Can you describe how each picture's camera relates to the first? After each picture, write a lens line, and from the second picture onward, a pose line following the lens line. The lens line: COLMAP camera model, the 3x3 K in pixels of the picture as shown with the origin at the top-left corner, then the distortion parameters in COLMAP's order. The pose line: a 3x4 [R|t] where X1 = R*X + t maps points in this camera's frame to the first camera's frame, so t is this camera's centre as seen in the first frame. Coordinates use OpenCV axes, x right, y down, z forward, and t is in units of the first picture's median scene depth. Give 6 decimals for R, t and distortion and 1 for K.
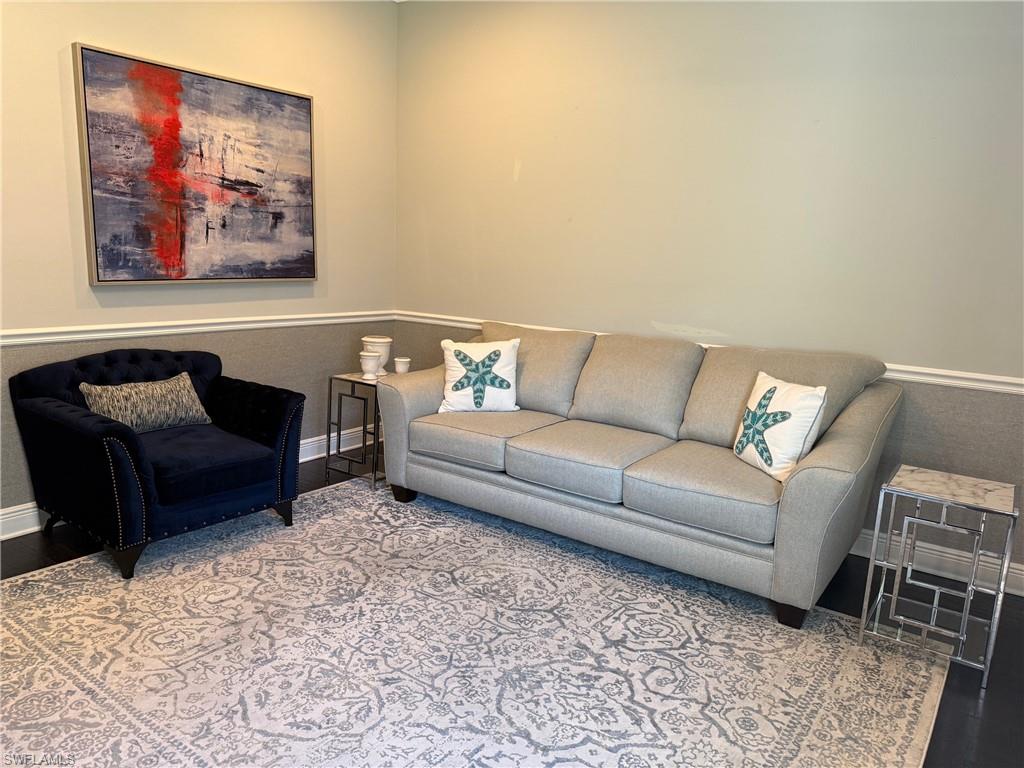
lens RADIAL K [[735.7, 0, 508.4], [0, 735.7, 379.7], [0, 0, 1]] dist [0.038342, -0.022482]
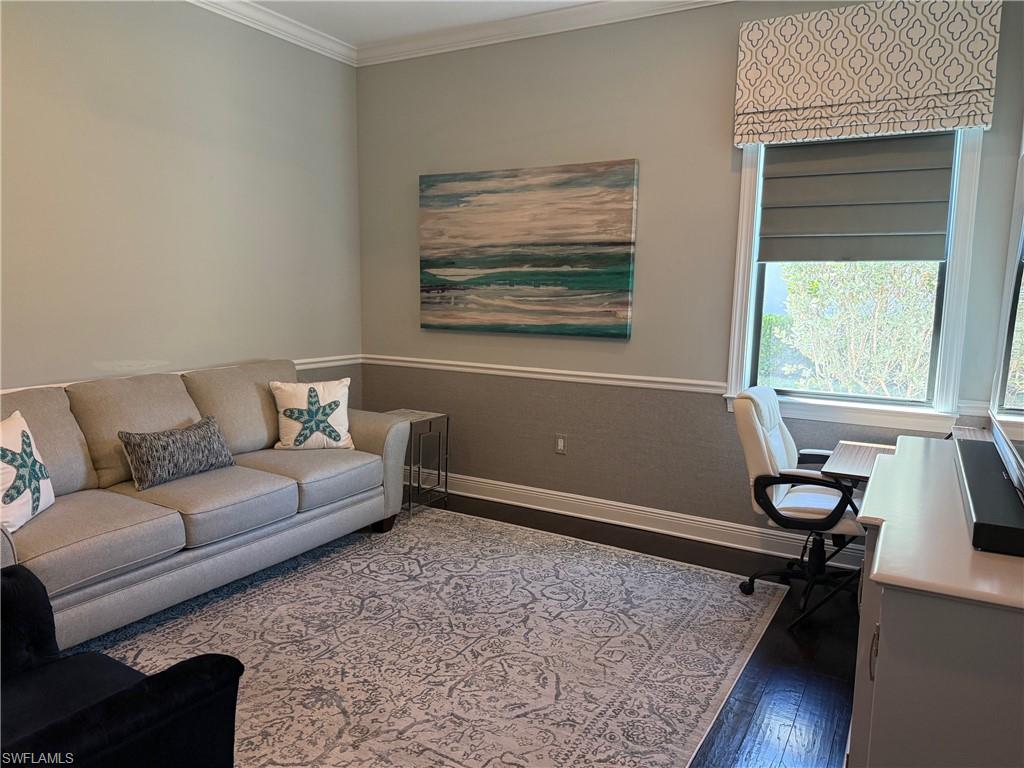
lens RADIAL K [[735.7, 0, 506.2], [0, 735.7, 386.4], [0, 0, 1]] dist [0.038342, -0.022482]
pose [[-0.091810, -0.176258, 0.980053, -1.129783], [0.165235, 0.967869, 0.189546, -0.214172], [-0.981972, 0.179342, -0.059736, 0.833787]]
